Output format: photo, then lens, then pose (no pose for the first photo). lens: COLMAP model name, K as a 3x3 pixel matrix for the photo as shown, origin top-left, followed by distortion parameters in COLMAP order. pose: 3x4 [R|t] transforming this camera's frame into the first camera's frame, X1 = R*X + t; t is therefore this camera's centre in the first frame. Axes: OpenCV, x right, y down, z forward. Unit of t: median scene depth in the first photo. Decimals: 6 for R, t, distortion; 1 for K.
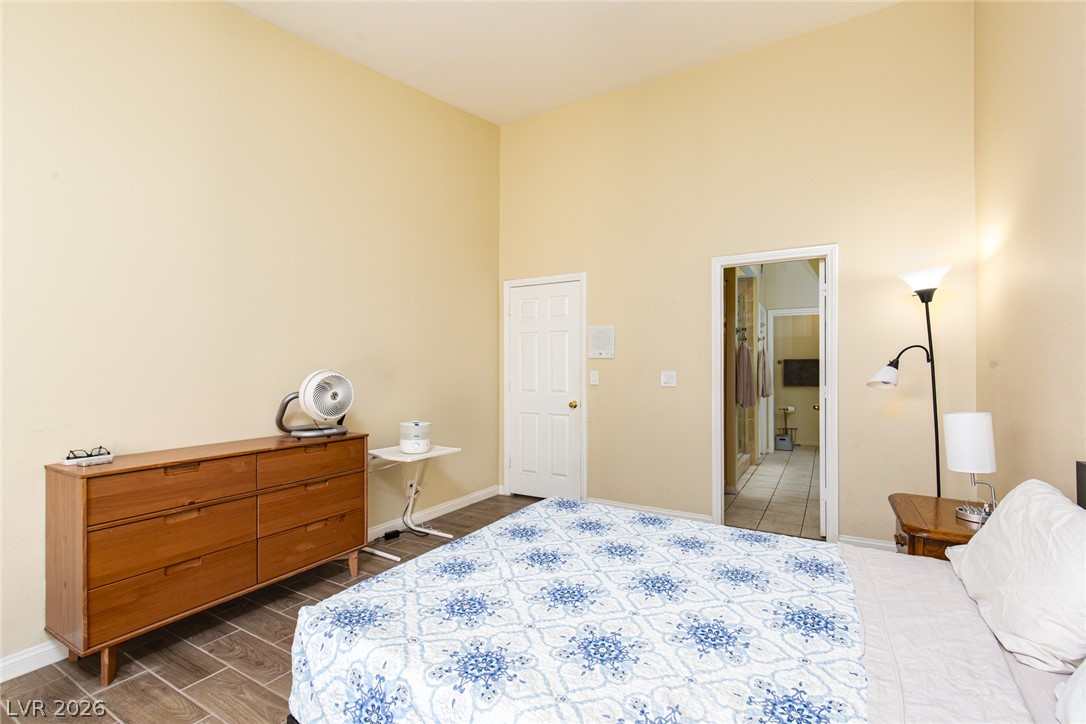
lens RADIAL K [[487.5, 0, 547.5], [0, 487.5, 363.0], [0, 0, 1]] dist [0.003009, -0.002516]
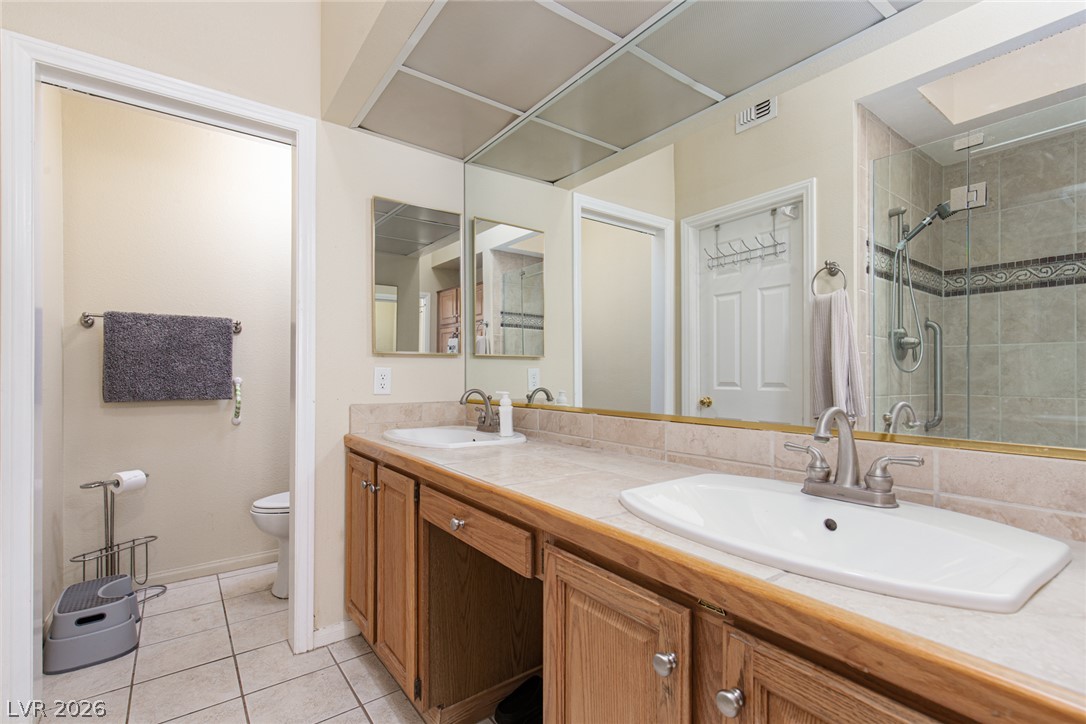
lens RADIAL K [[487.5, 0, 549.3], [0, 487.5, 370.0], [0, 0, 1]] dist [0.003009, -0.002516]
pose [[0.379485, 0.011935, 0.925121, 0.319646], [-0.013685, 0.999880, -0.007286, 0.026791], [-0.925097, -0.009896, 0.379602, 0.651176]]
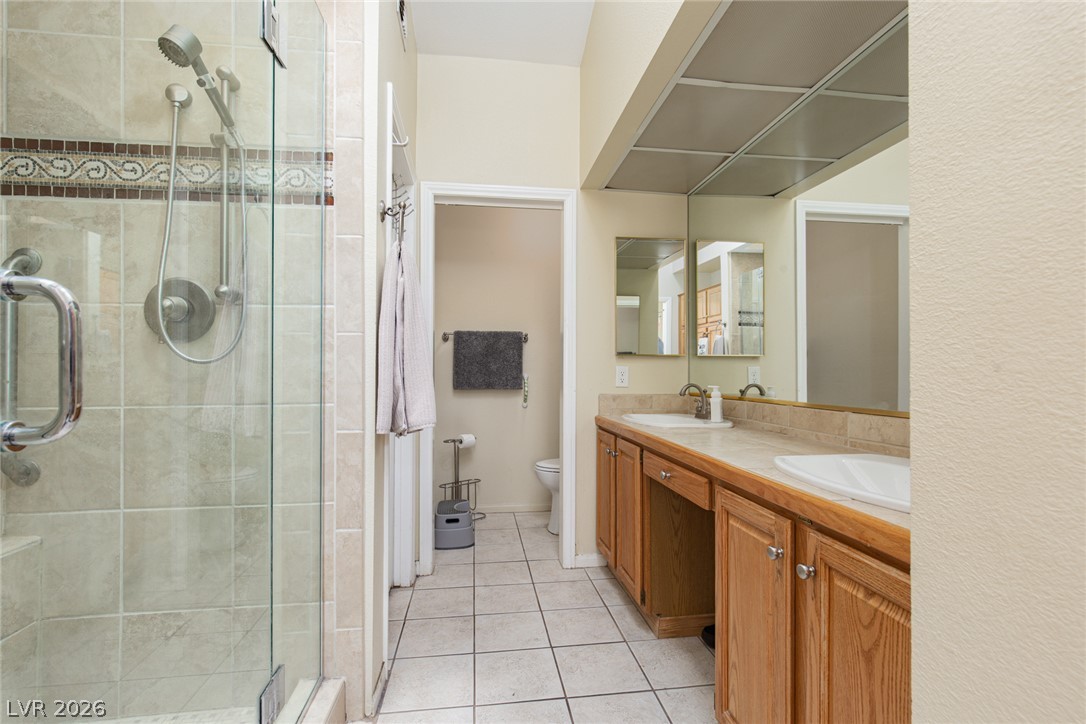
lens RADIAL K [[487.5, 0, 543.1], [0, 487.5, 366.7], [0, 0, 1]] dist [0.003009, -0.002516]
pose [[0.785721, 0.012716, 0.618450, 0.270682], [-0.014038, 0.999898, -0.002723, 0.026632], [-0.618422, -0.006542, 0.785819, 0.596993]]
